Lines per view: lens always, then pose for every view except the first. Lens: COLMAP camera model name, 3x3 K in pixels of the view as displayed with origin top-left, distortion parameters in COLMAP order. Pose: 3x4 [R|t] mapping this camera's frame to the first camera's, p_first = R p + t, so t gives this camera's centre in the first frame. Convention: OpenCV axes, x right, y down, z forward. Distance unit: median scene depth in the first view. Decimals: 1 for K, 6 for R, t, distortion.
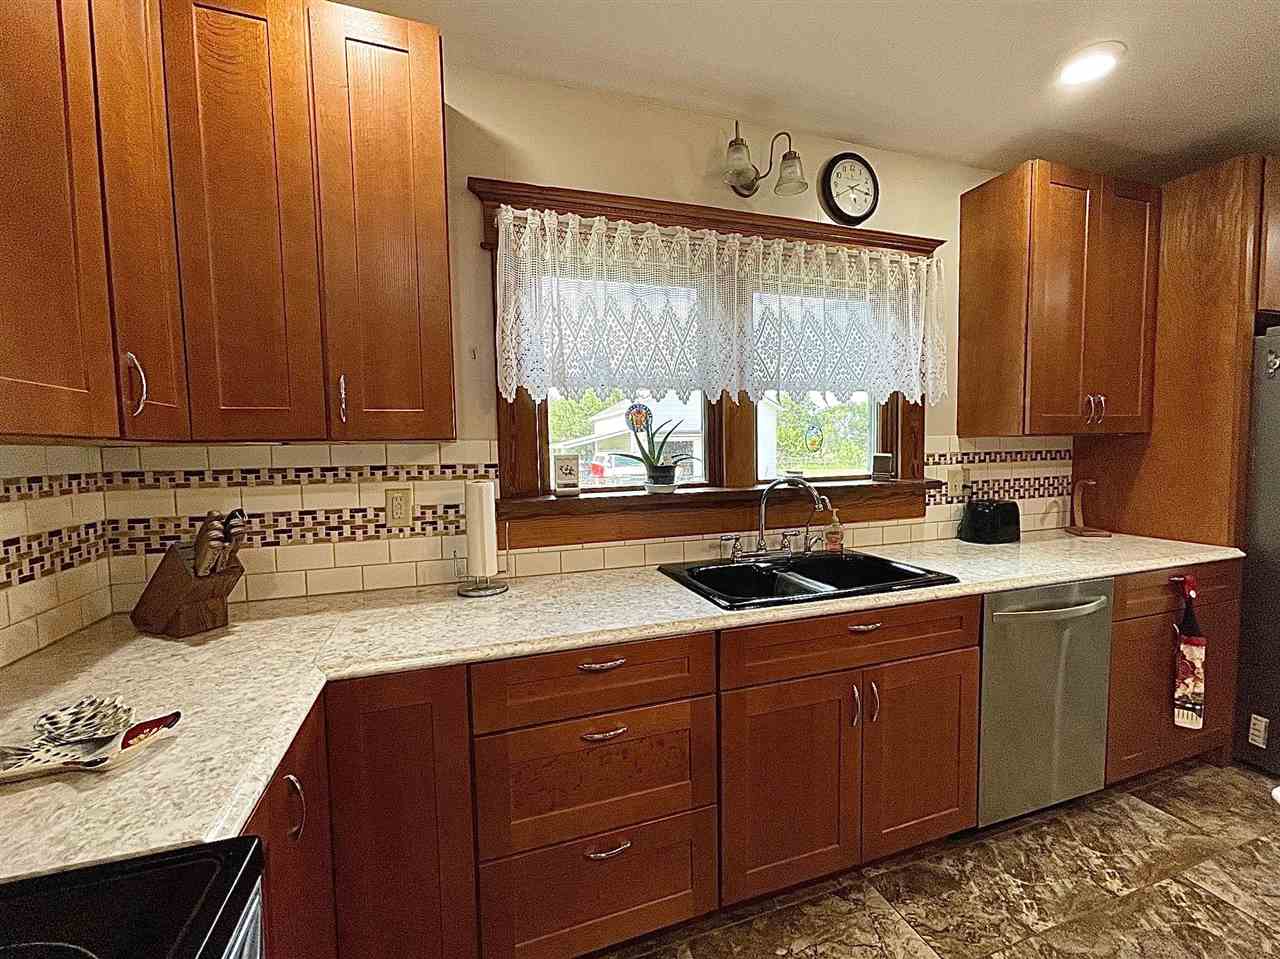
lens RADIAL K [[608.0, 0, 640.9], [0, 608.0, 481.4], [0, 0, 1]] dist [0.003216, 0.000163]
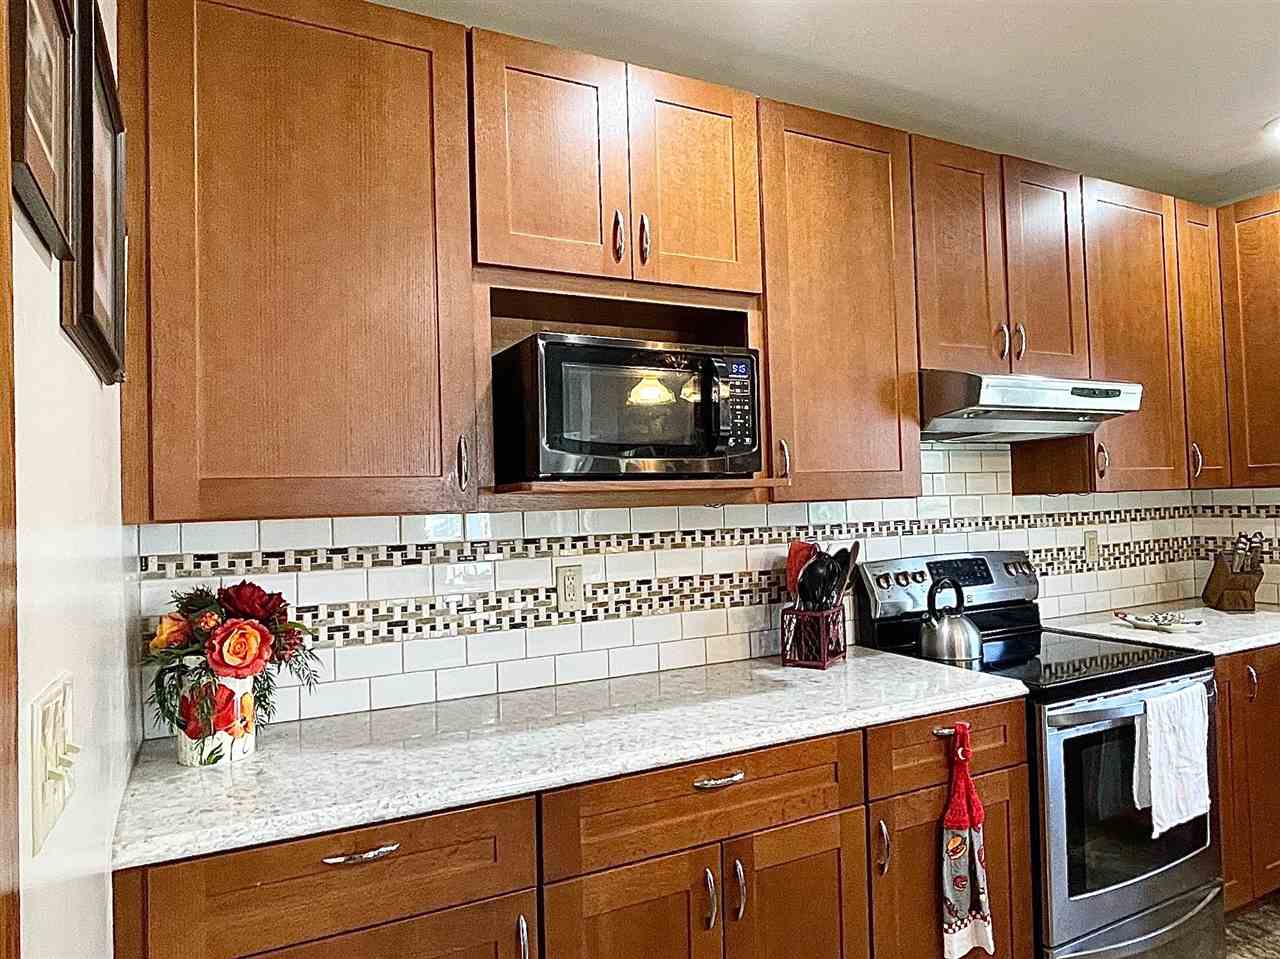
lens RADIAL K [[825.8, 0, 636.7], [0, 825.8, 479.7], [0, 0, 1]] dist [-0.015736, -0.003246]
pose [[0.988393, -0.010700, 0.151542, -0.484904], [0.026999, 0.994009, -0.105914, 0.019027], [-0.149500, 0.108776, 0.982760, -0.163318]]
